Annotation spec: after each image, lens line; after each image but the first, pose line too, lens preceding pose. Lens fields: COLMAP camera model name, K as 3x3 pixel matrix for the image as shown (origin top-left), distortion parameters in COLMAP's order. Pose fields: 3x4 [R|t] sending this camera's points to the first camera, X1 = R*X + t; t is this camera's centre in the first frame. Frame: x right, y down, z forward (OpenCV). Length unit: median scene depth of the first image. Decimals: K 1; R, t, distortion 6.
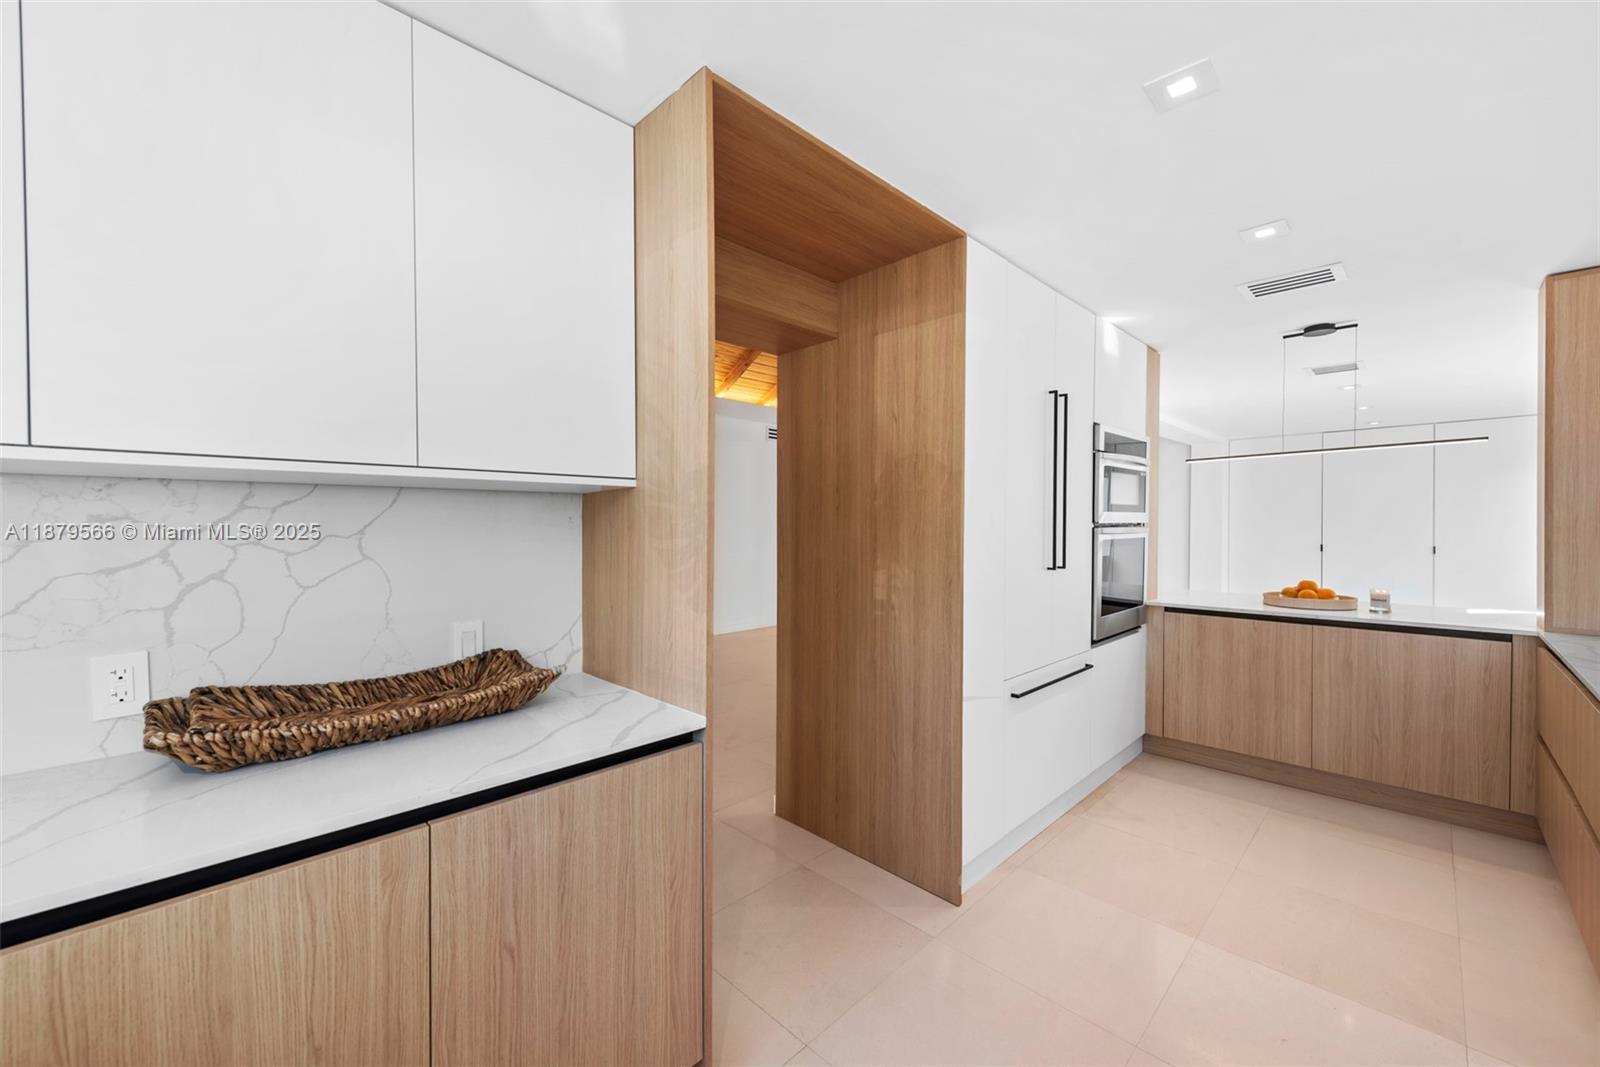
lens RADIAL K [[636.0, 0, 804.9], [0, 636.0, 531.1], [0, 0, 1]] dist [0.010746, -0.000138]
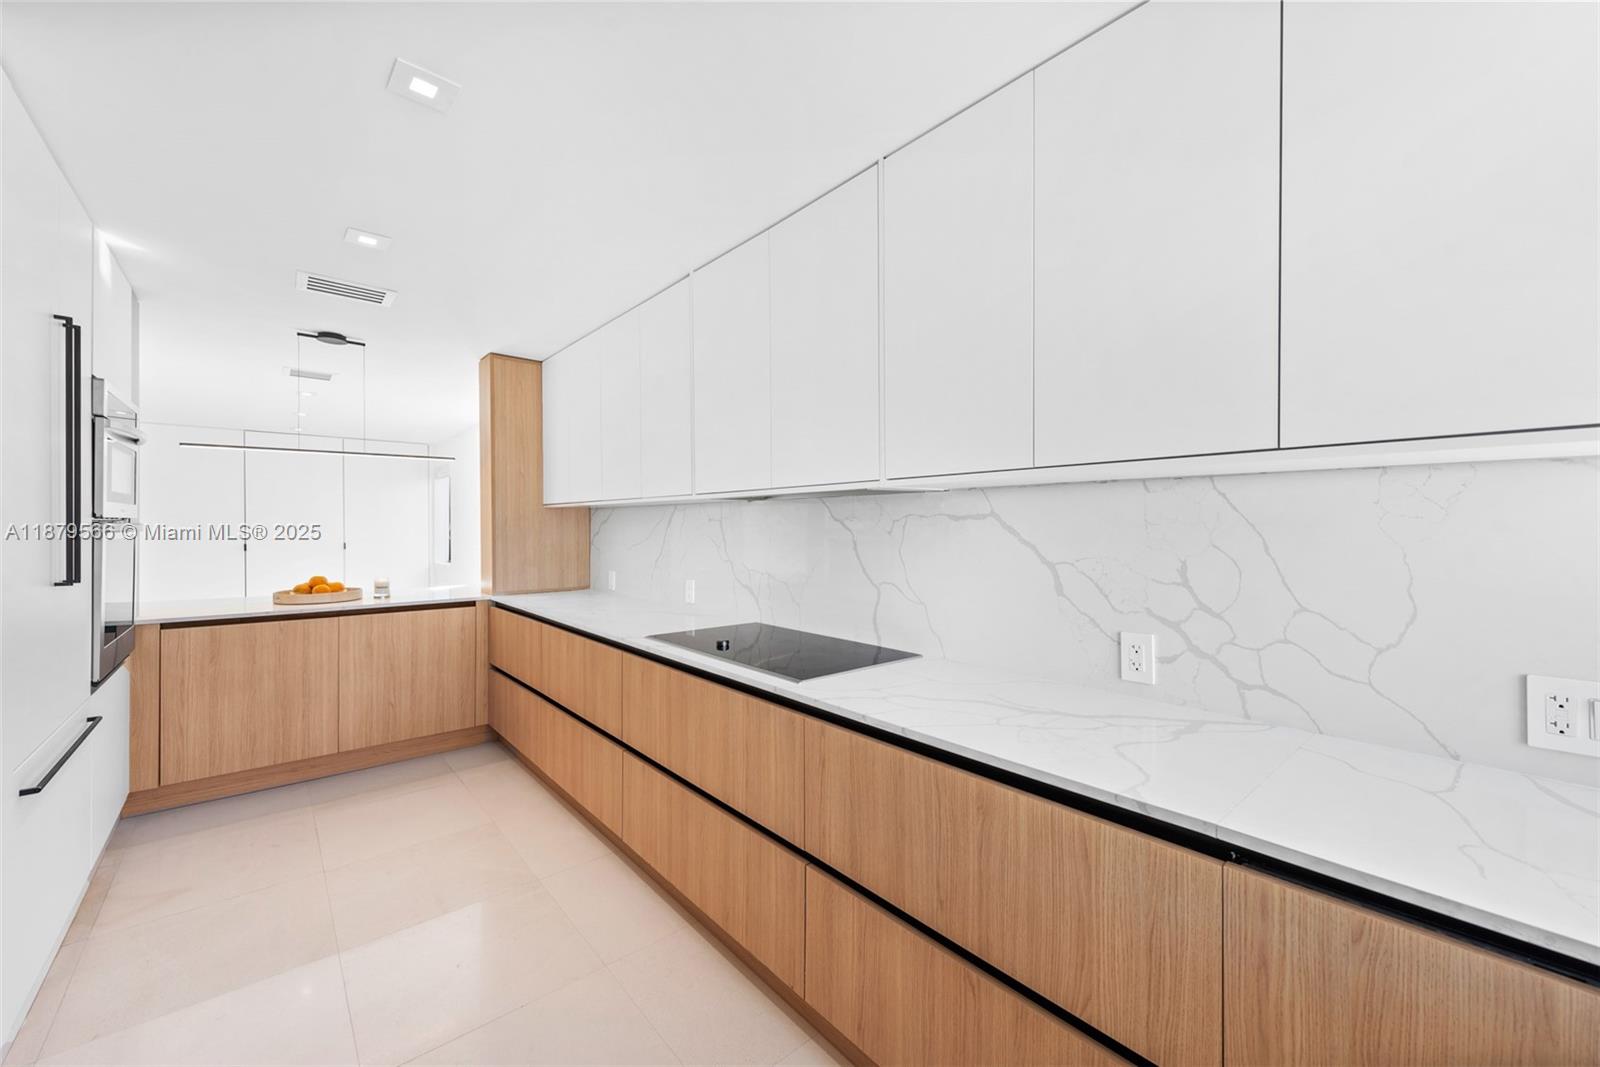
lens RADIAL K [[618.6, 0, 800.7], [0, 618.6, 530.2], [0, 0, 1]] dist [0.007255, -0.000153]
pose [[0.086342, -0.004863, 0.996254, -0.159200], [0.006846, 0.999967, 0.004288, 0.004421], [-0.996242, 0.006450, 0.086372, 0.147355]]
